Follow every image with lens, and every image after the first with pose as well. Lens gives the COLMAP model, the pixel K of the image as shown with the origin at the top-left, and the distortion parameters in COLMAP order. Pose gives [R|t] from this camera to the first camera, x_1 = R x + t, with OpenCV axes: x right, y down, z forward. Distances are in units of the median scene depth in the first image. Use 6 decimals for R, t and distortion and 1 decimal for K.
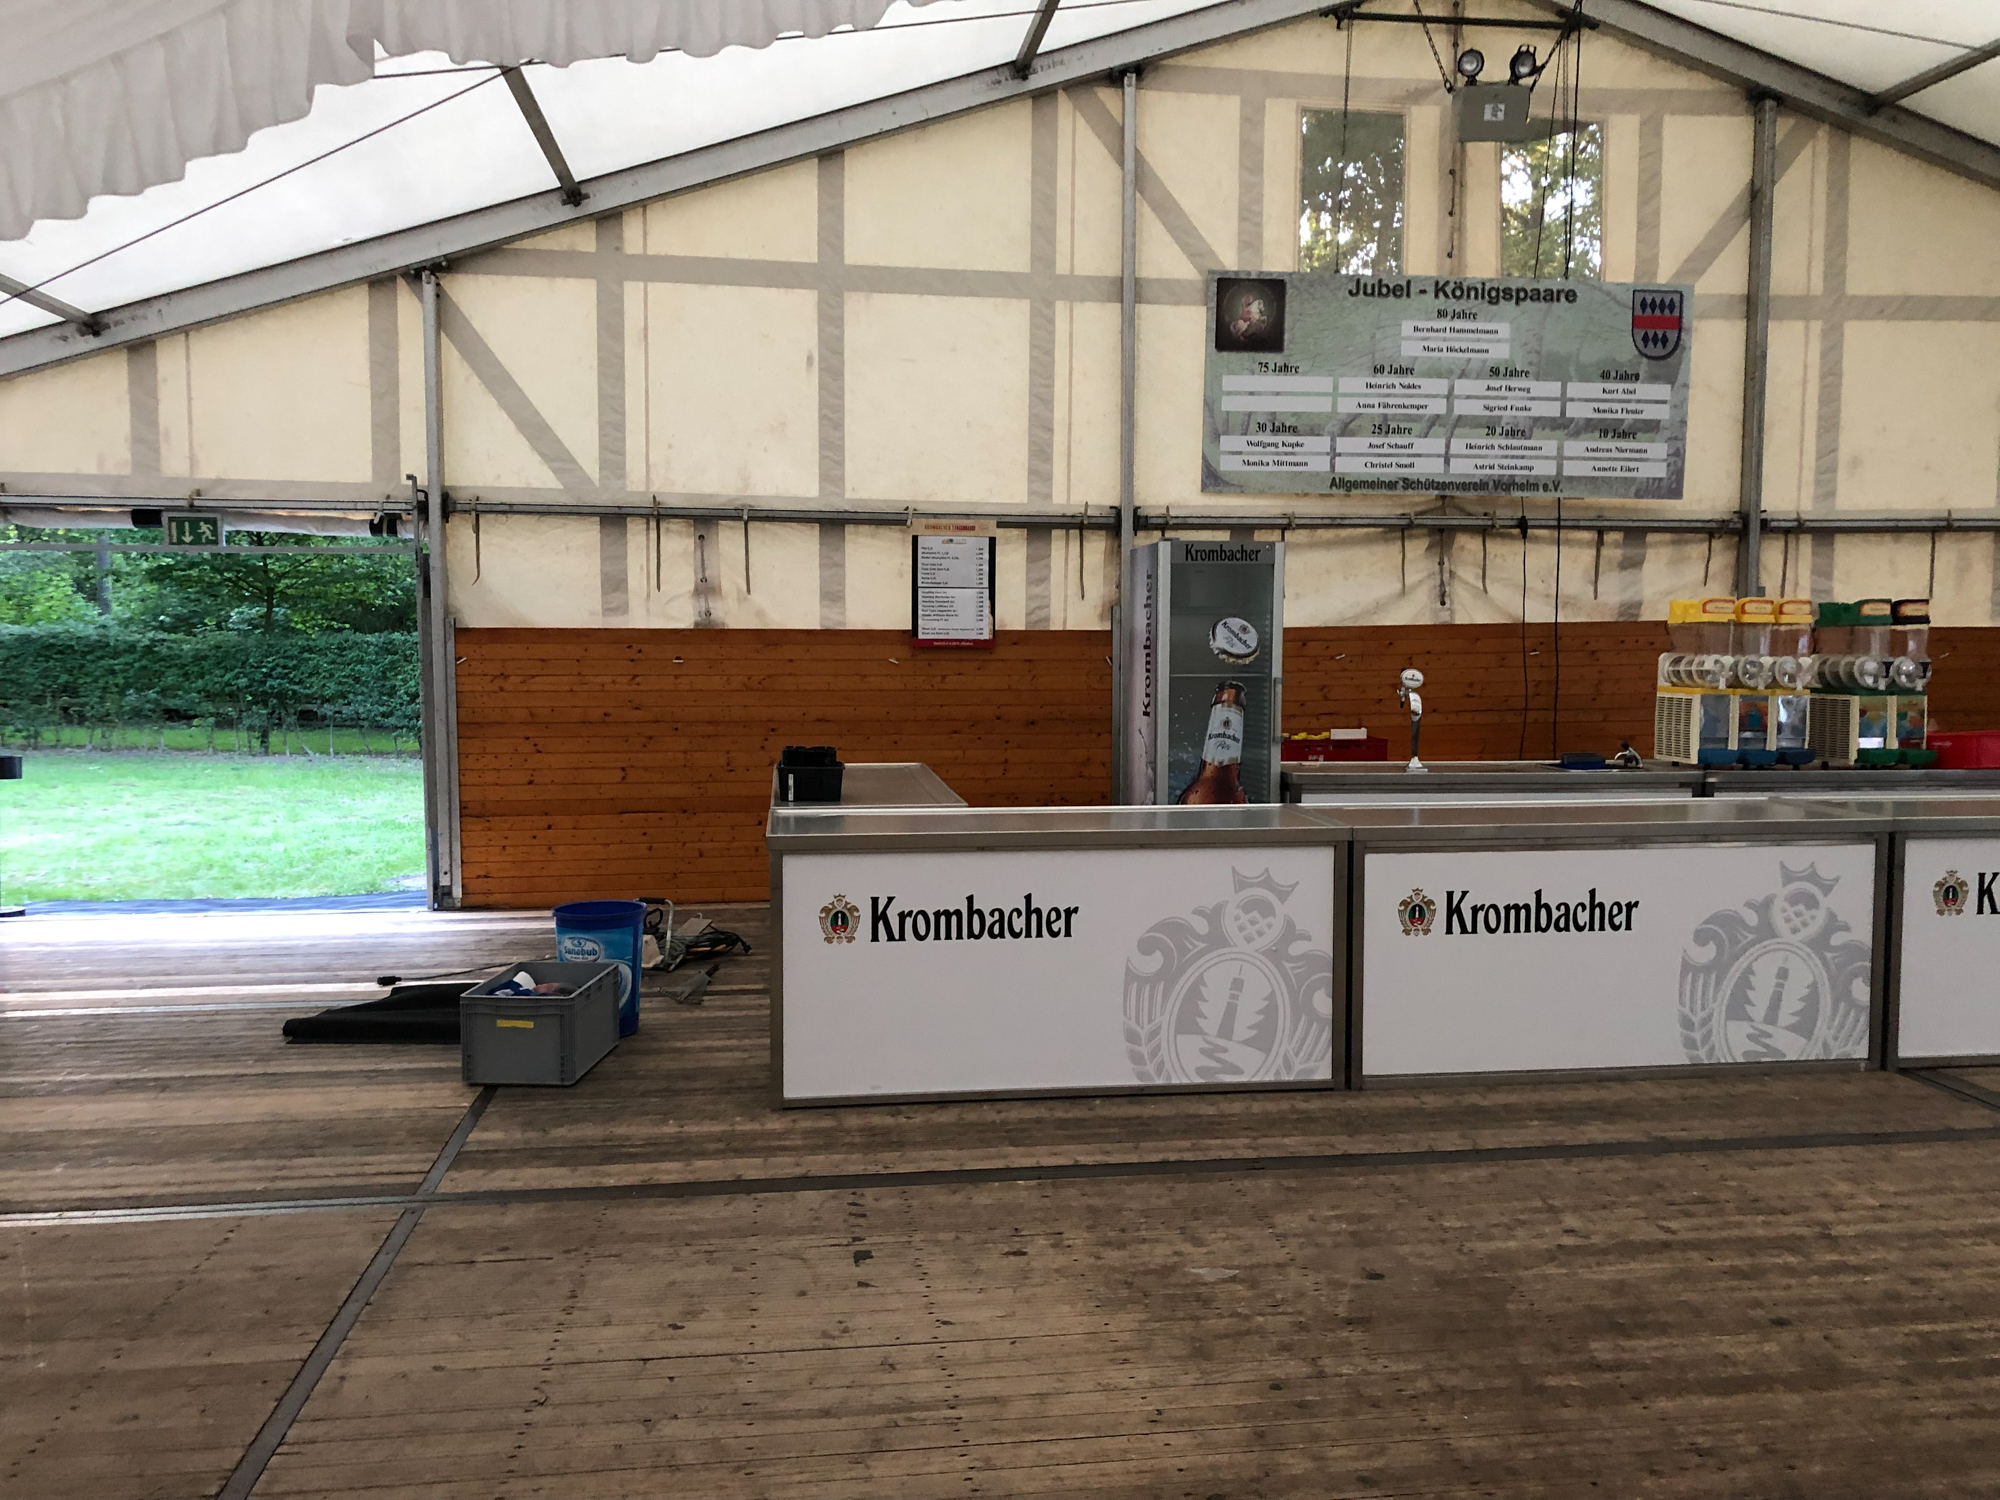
lens RADIAL K [[1663.1, 0, 1000.0], [0, 1663.1, 750.0], [0, 0, 1]] dist [0.062176, -0.125563]
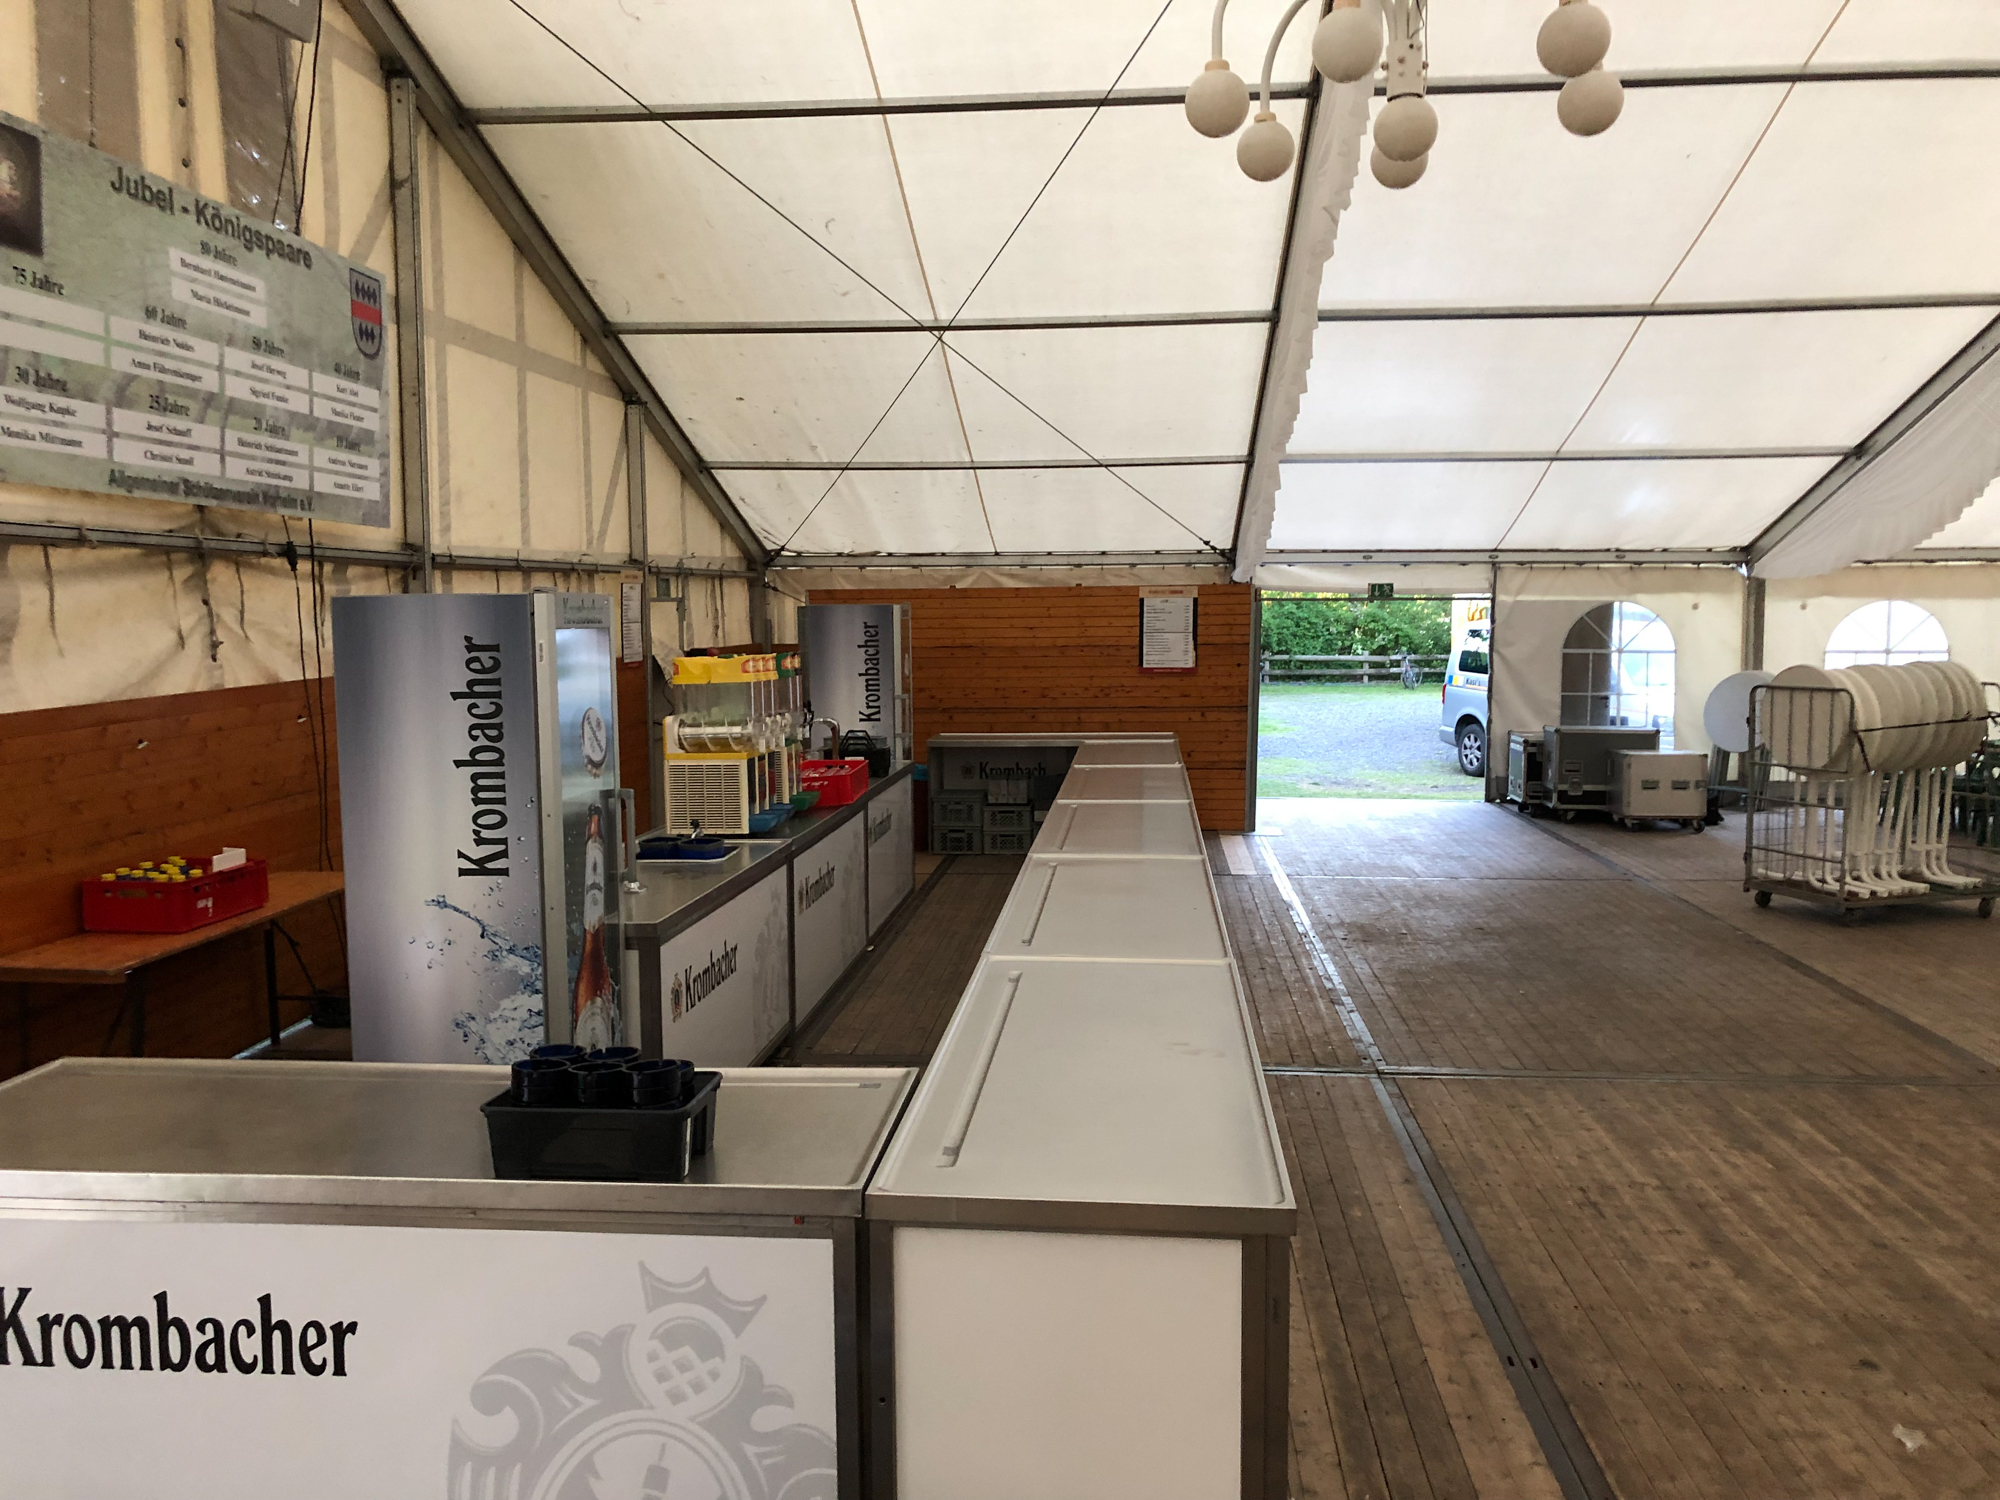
lens RADIAL K [[1621.7, 0, 1012.2], [0, 1621.7, 788.1], [0, 0, 1]] dist [0.007246, -0.011673]
pose [[0.222240, -0.105400, 0.969278, -0.344714], [0.076213, 0.992976, 0.090502, -0.071202], [-0.972009, 0.053759, 0.228711, 0.525147]]
